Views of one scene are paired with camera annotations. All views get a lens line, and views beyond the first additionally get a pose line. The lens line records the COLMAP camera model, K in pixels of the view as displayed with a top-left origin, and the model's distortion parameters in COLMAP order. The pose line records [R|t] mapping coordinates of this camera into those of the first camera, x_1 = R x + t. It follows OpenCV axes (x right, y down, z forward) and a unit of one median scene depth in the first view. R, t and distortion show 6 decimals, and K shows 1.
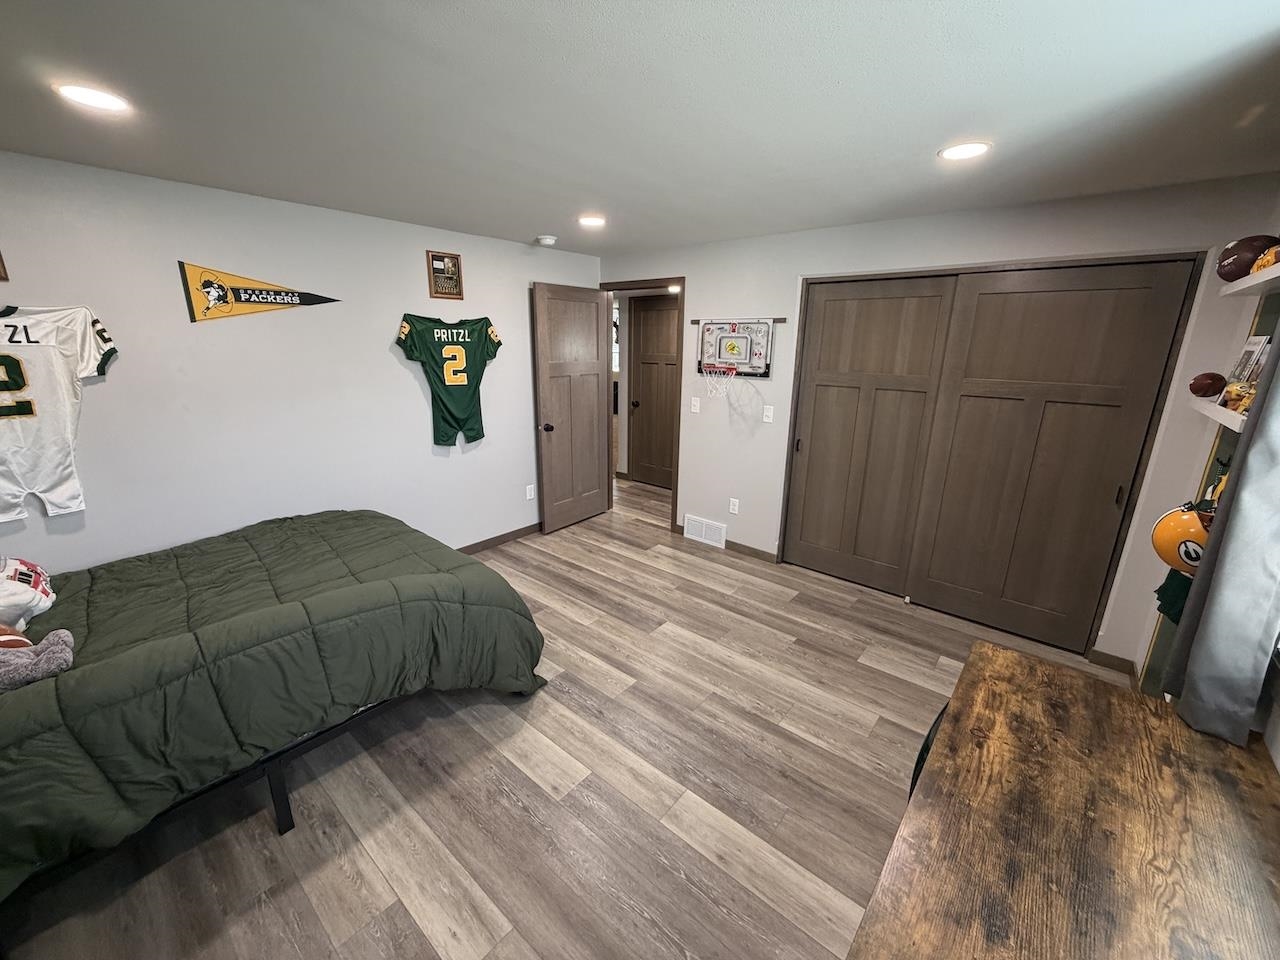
lens RADIAL K [[509.4, 0, 639.8], [0, 509.4, 479.1], [0, 0, 1]] dist [-0.001272, 0.000674]
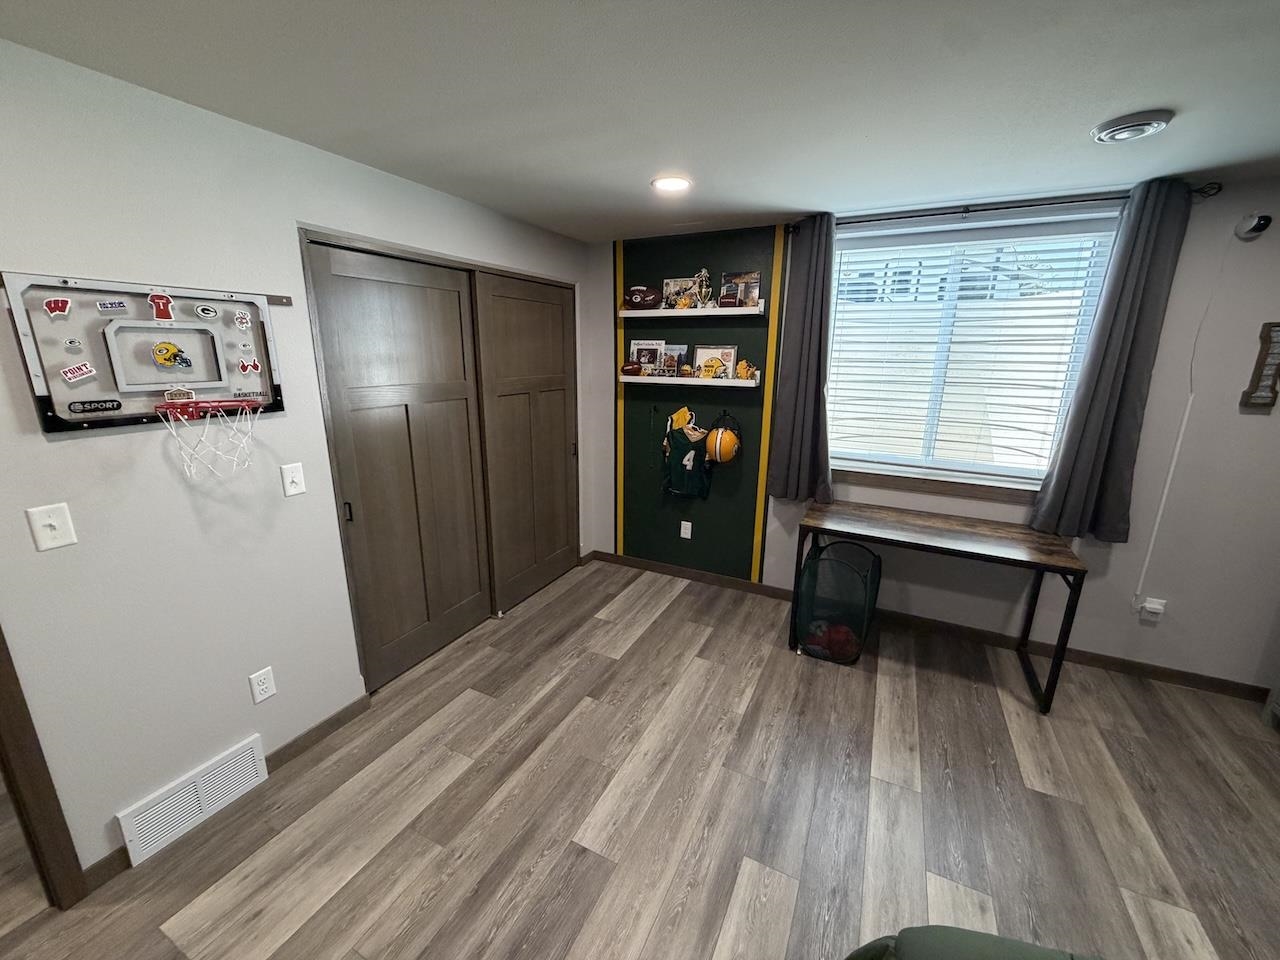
lens RADIAL K [[509.4, 0, 635.5], [0, 509.4, 479.7], [0, 0, 1]] dist [-0.001272, 0.000674]
pose [[-0.229973, -0.255353, 0.939099, -0.386179], [0.245285, 0.918602, 0.309847, -0.242712], [-0.941779, 0.301604, -0.148619, 0.891070]]
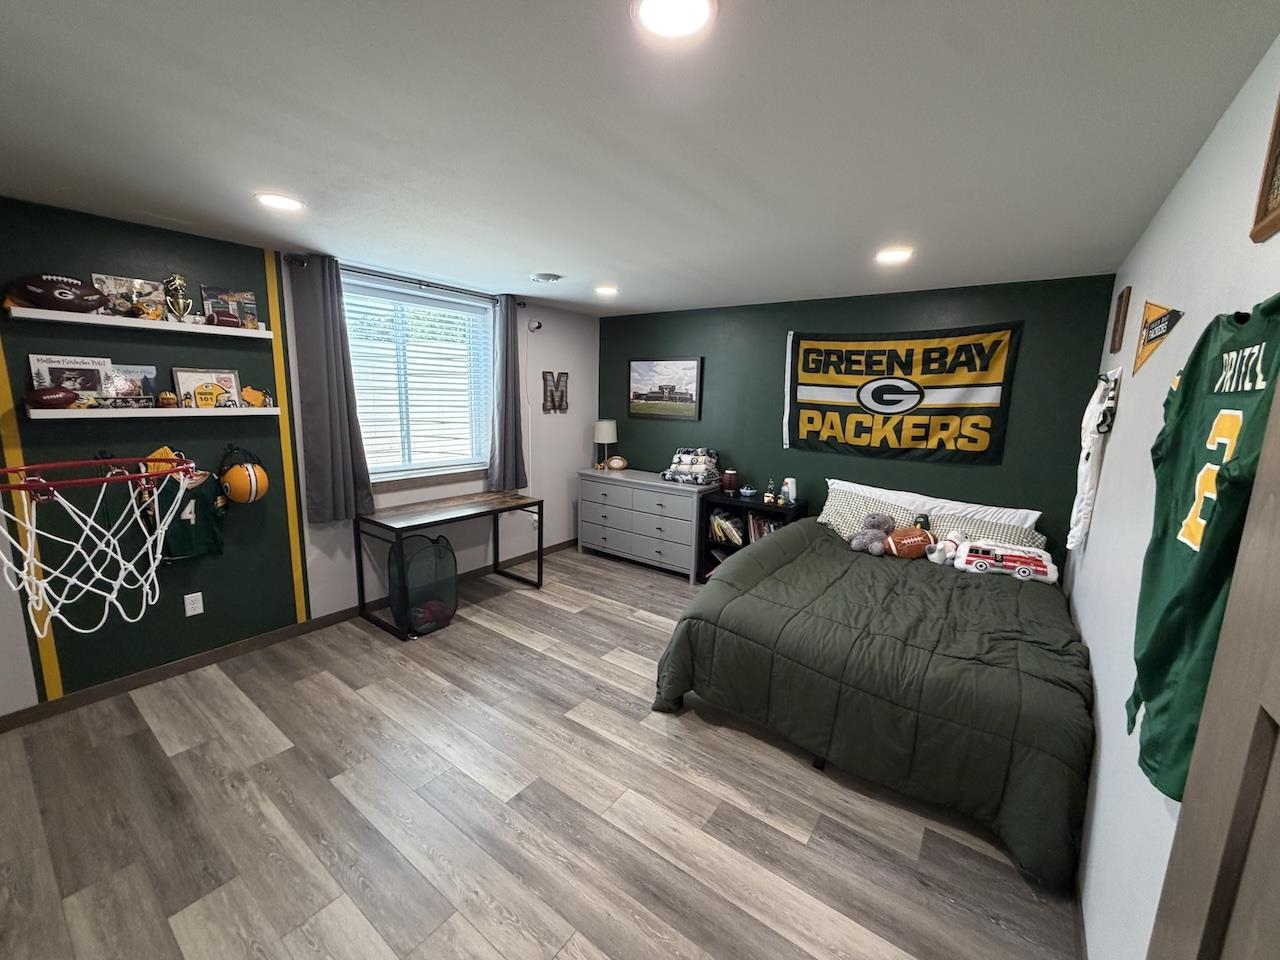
lens RADIAL K [[509.4, 0, 638.9], [0, 509.4, 479.8], [0, 0, 1]] dist [-0.001272, 0.000674]
pose [[-0.997259, -0.028667, -0.068217, -0.057727], [-0.054871, 0.905002, 0.421854, -0.368944], [0.049643, 0.424441, -0.904094, 1.407553]]
